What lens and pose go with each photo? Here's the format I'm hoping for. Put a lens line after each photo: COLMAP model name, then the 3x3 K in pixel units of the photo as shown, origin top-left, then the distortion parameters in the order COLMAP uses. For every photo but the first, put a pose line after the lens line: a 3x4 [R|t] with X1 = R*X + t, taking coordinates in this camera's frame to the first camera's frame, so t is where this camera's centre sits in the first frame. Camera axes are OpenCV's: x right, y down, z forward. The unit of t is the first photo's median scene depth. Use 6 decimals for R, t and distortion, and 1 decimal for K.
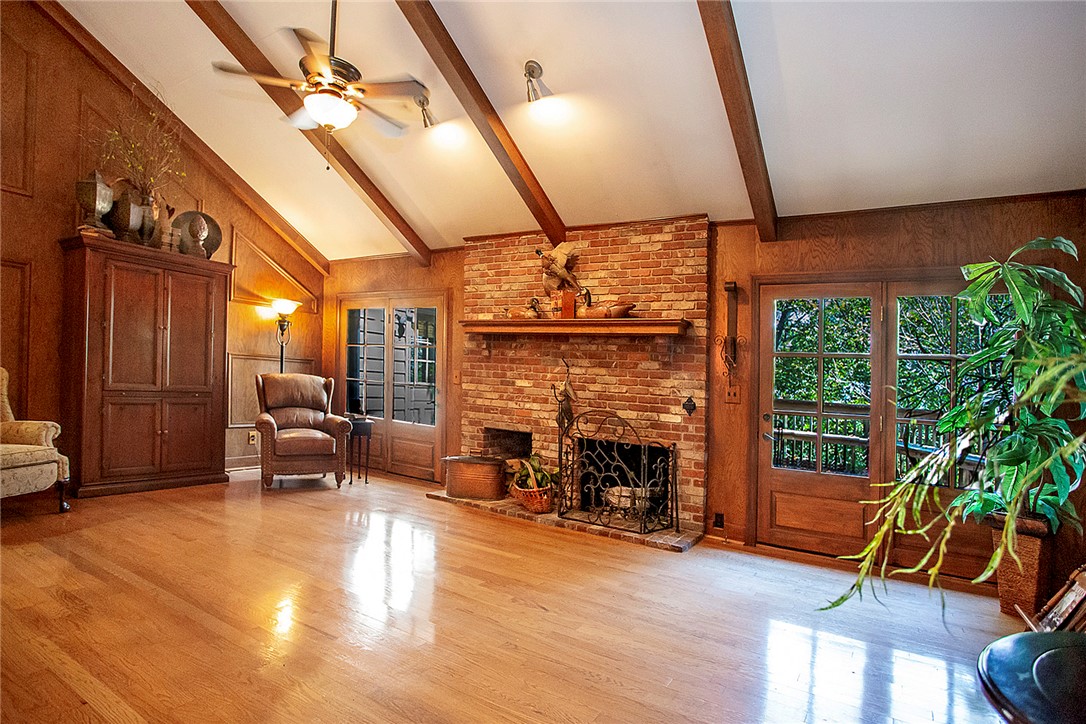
lens RADIAL K [[535.6, 0, 564.6], [0, 535.6, 371.1], [0, 0, 1]] dist [-0.001099, 0.001087]
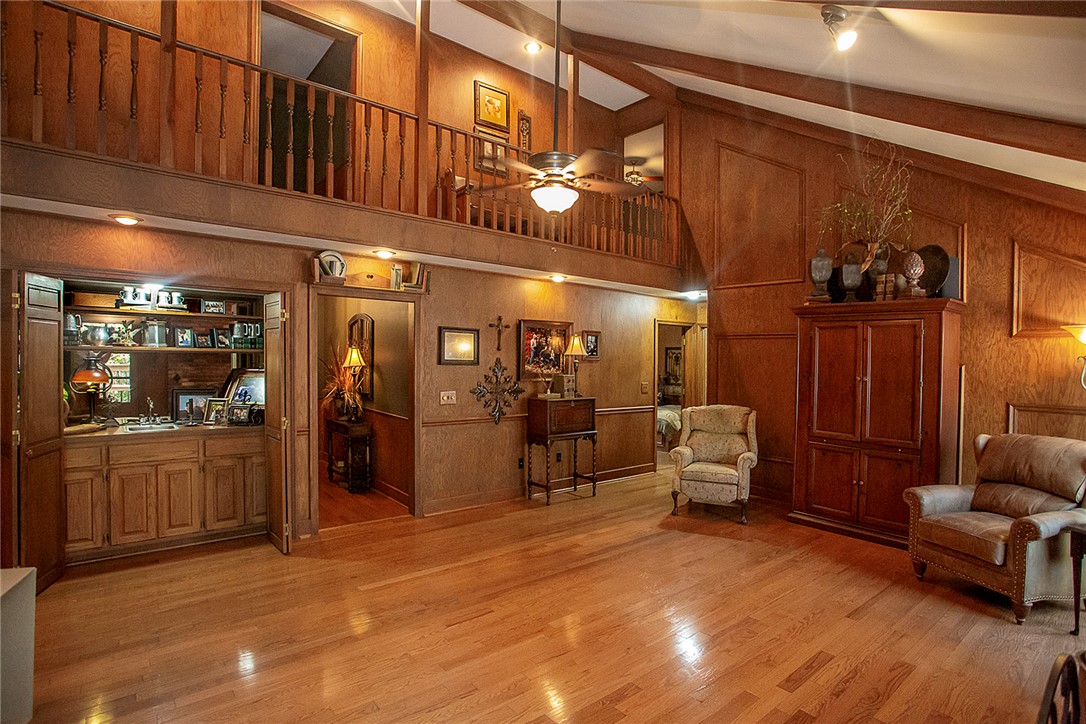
lens RADIAL K [[535.6, 0, 564.6], [0, 535.6, 371.1], [0, 0, 1]] dist [-0.001099, 0.001087]
pose [[-0.273867, -0.028586, -0.961343, 0.388554], [-0.023256, 0.999463, -0.023094, -0.061731], [0.961486, 0.016032, -0.274385, 0.766722]]
